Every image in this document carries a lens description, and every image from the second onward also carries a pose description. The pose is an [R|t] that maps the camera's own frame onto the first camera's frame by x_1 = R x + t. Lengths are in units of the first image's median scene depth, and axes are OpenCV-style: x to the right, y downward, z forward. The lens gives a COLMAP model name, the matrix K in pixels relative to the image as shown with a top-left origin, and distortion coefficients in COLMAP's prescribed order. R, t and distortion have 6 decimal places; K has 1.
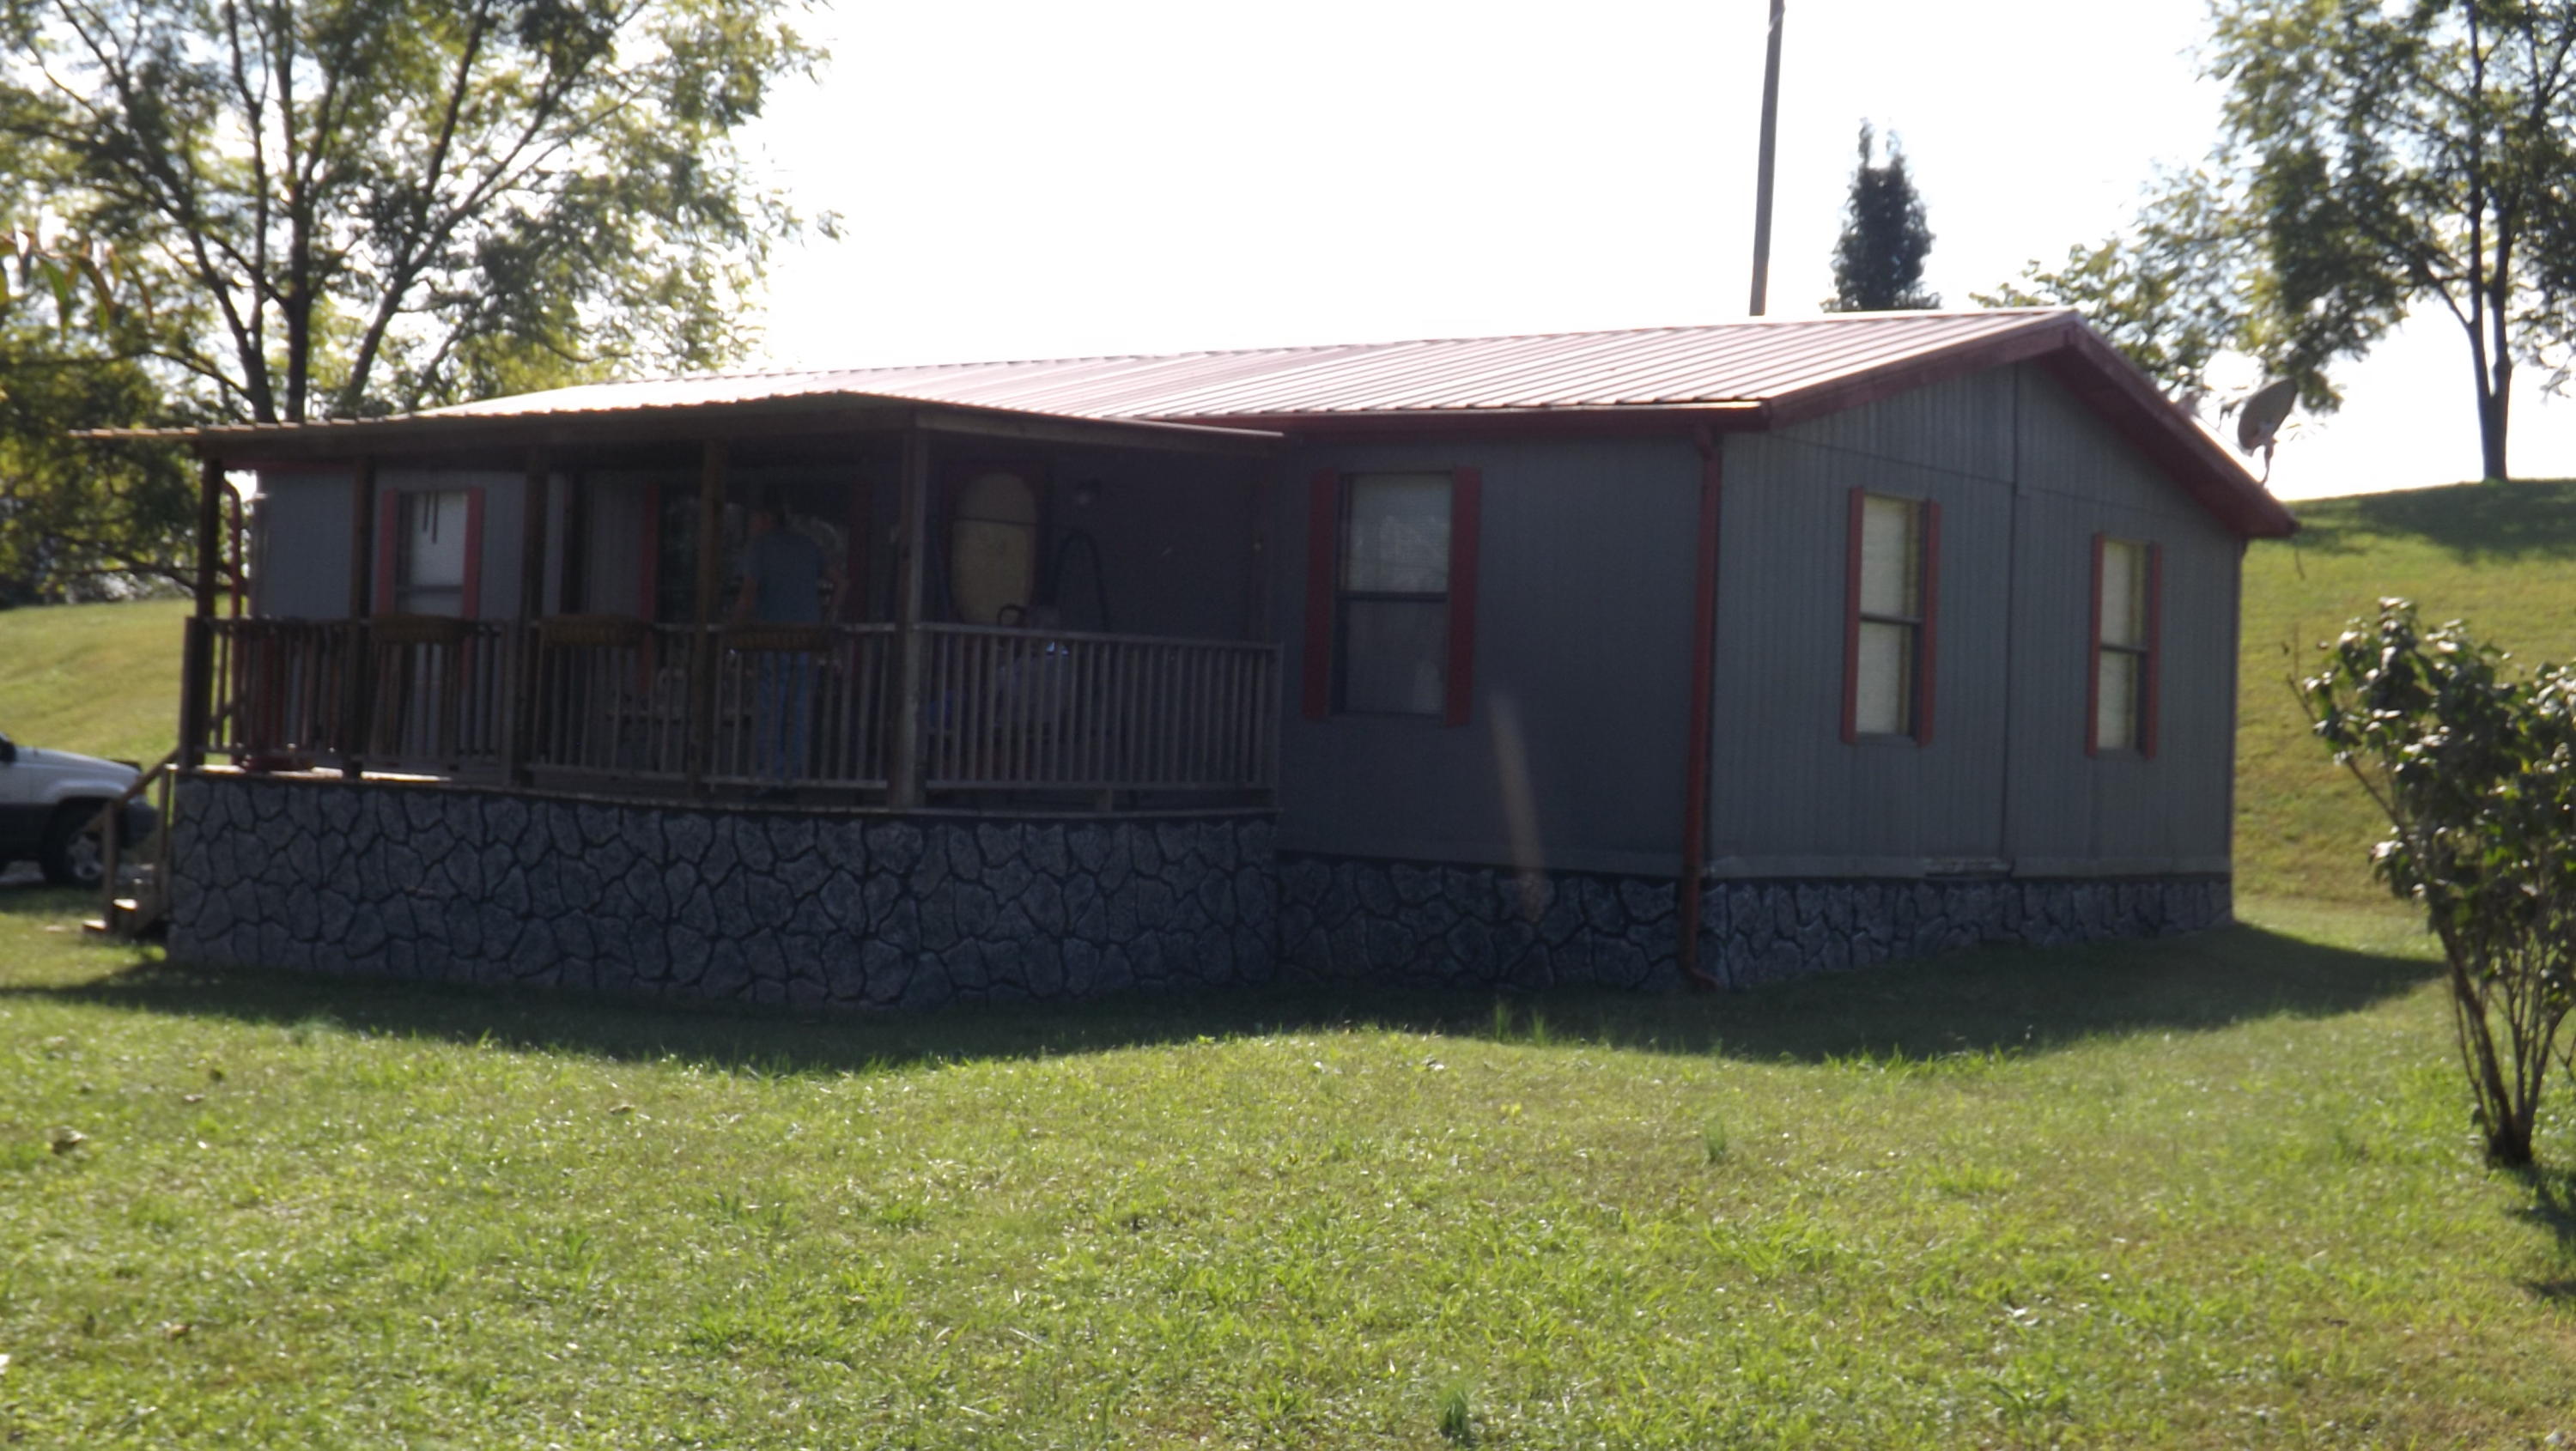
lens RADIAL K [[3944.0, 0, 1288.4], [0, 3944.0, 725.6], [0, 0, 1]] dist [-0.018265, 0.000000]
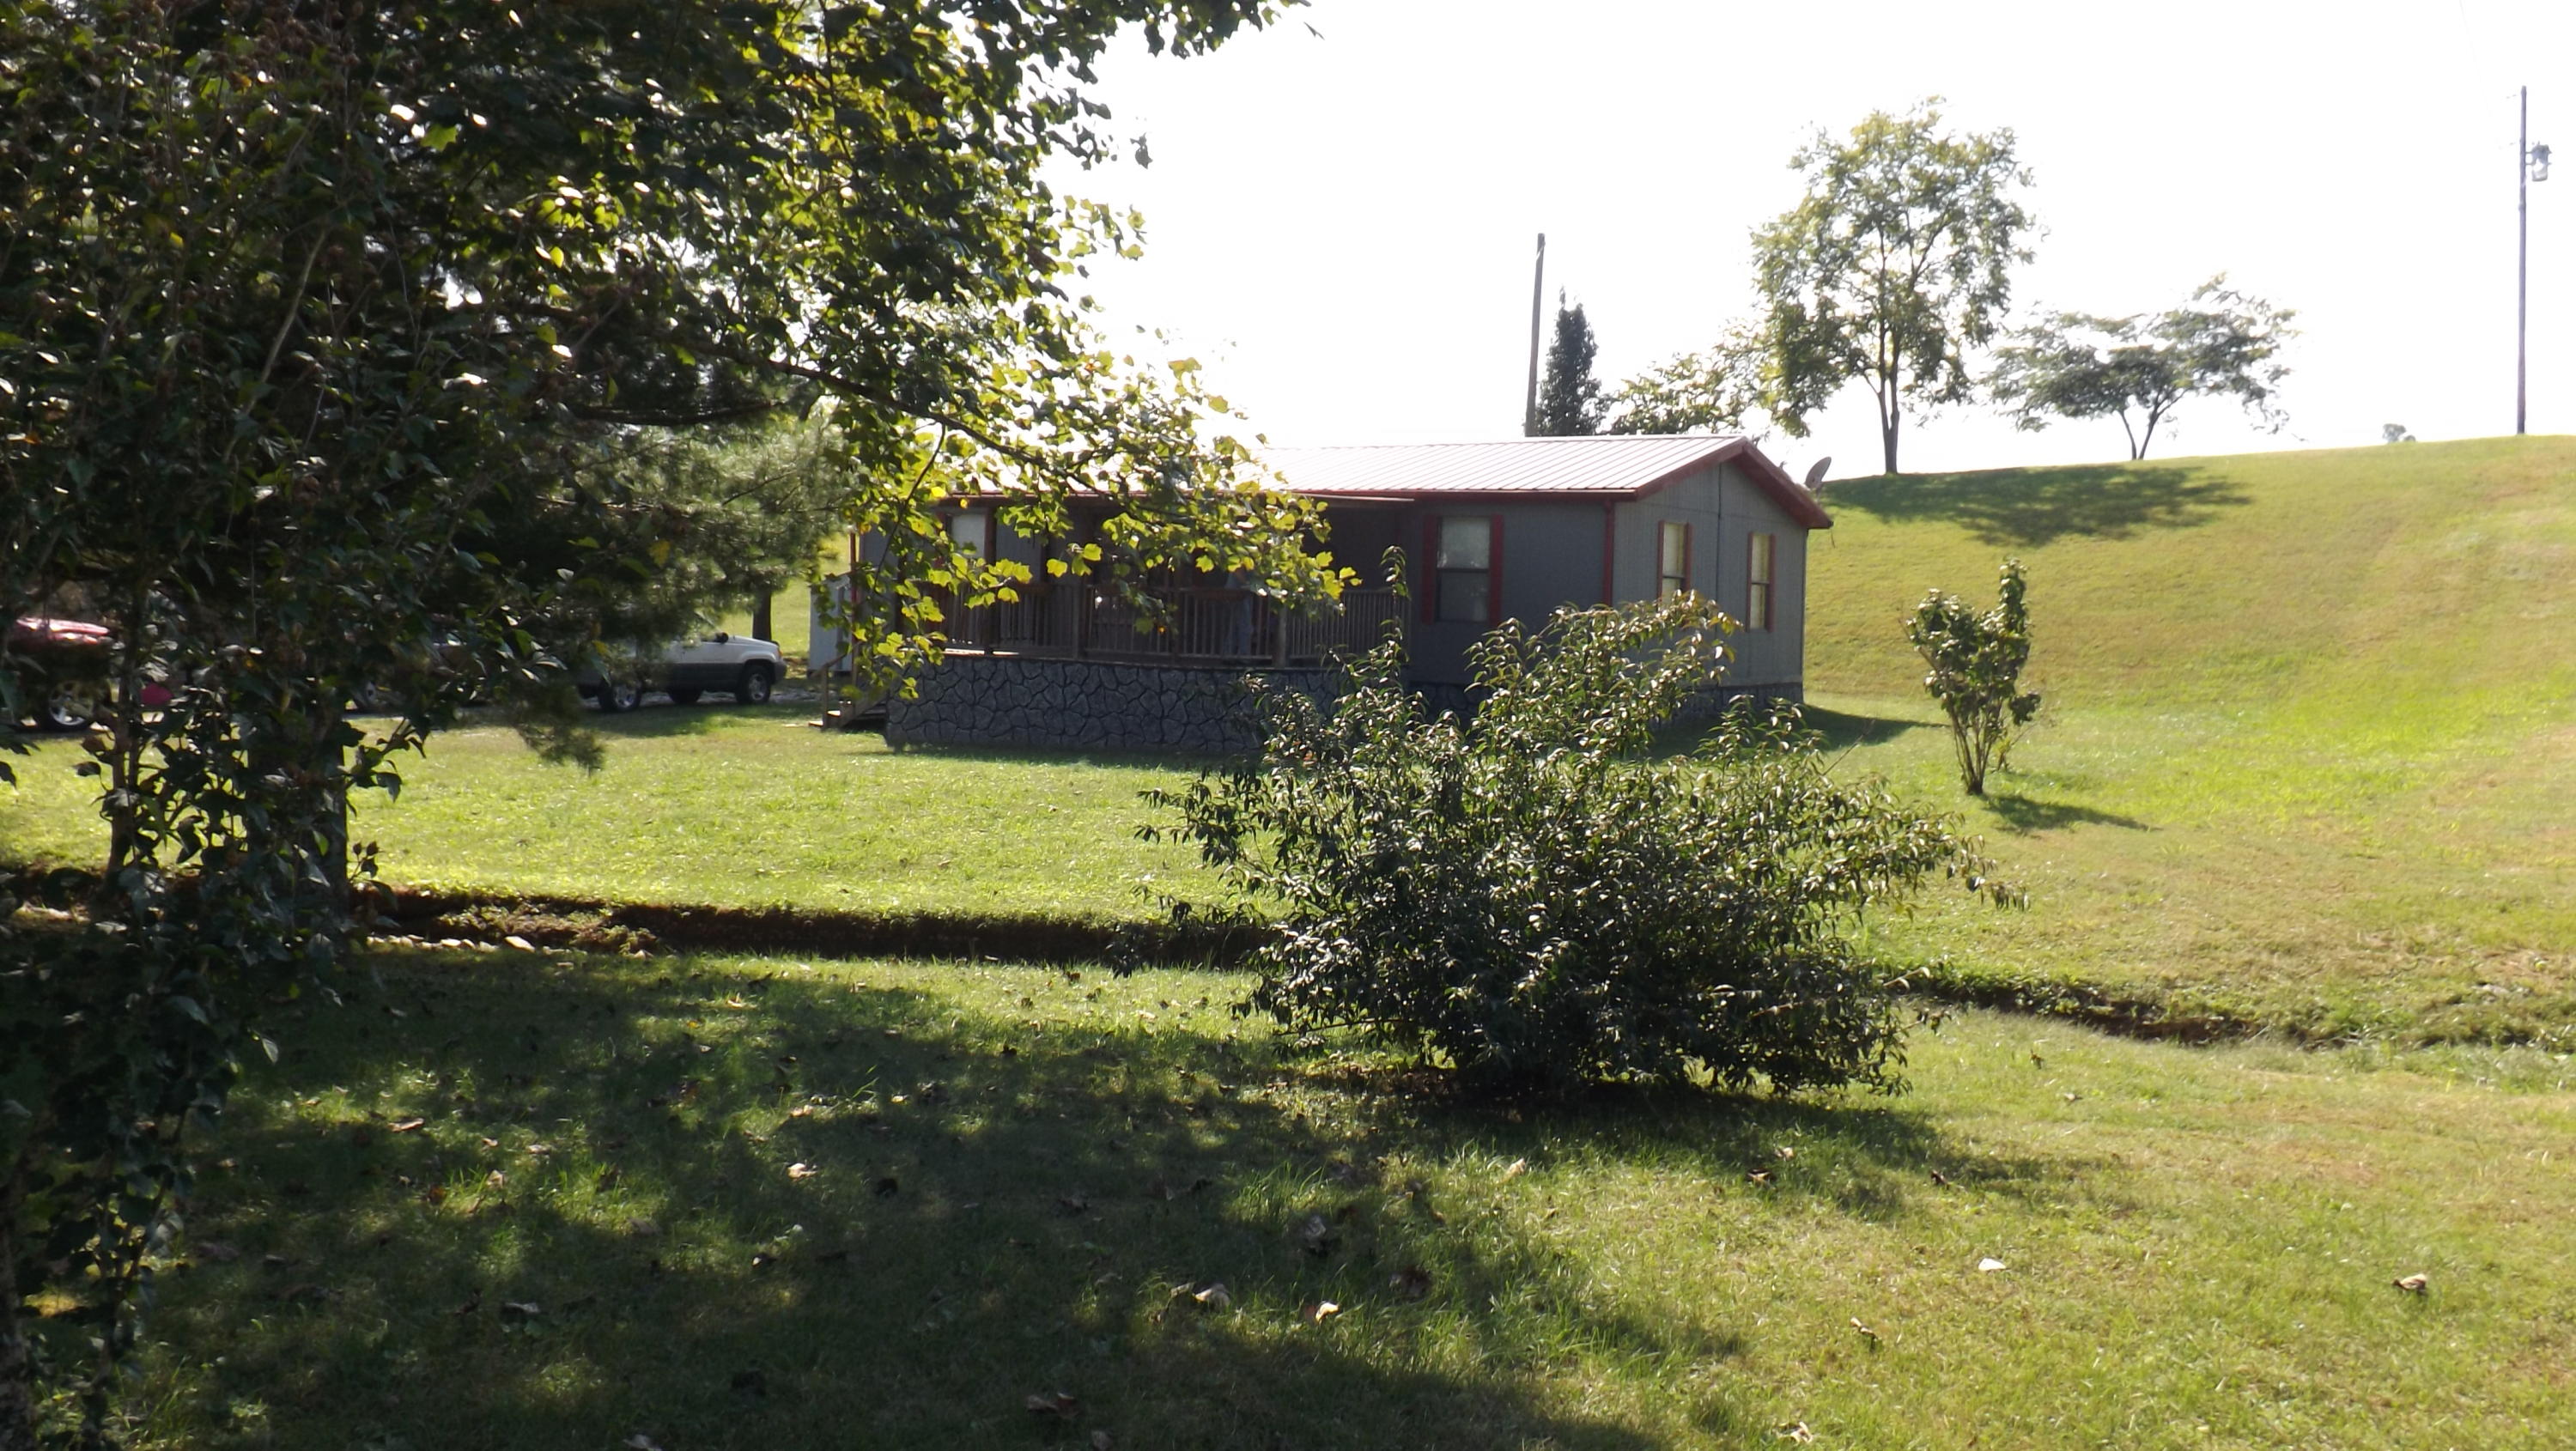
lens RADIAL K [[2273.5, 0, 1284.7], [0, 2273.5, 729.4], [0, 0, 1]] dist [0.008414, -0.000498]
pose [[0.998660, -0.015970, 0.049234, -0.084891], [0.013039, 0.998156, 0.059285, -0.011764], [-0.050090, -0.058563, 0.997026, -0.190458]]
